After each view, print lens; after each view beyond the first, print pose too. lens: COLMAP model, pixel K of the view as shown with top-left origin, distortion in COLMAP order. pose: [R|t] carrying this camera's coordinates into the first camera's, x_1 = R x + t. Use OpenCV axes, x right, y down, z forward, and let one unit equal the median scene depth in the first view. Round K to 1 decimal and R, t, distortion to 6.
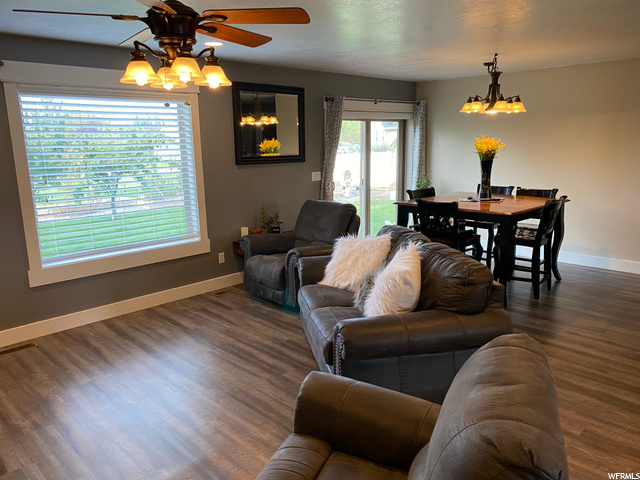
lens RADIAL K [[486.2, 0, 319.7], [0, 486.2, 238.8], [0, 0, 1]] dist [0.020836, -0.007972]
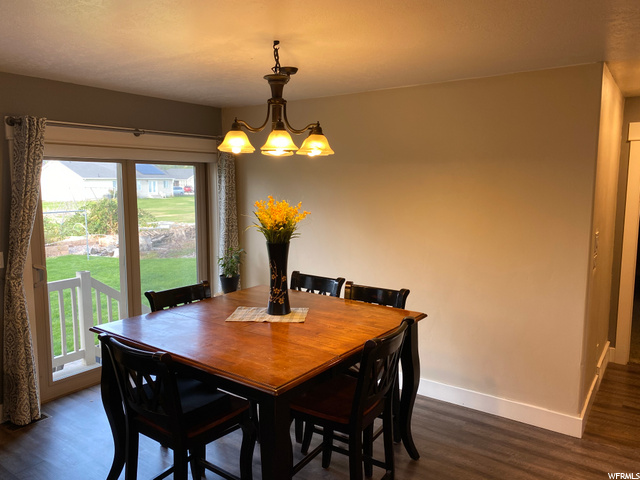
lens RADIAL K [[486.2, 0, 320.1], [0, 486.2, 240.5], [0, 0, 1]] dist [0.020836, -0.007972]
pose [[0.983458, -0.002695, 0.181118, 0.261464], [0.017809, 0.996483, -0.081876, -0.105649], [-0.180261, 0.083747, 0.980047, 0.422639]]
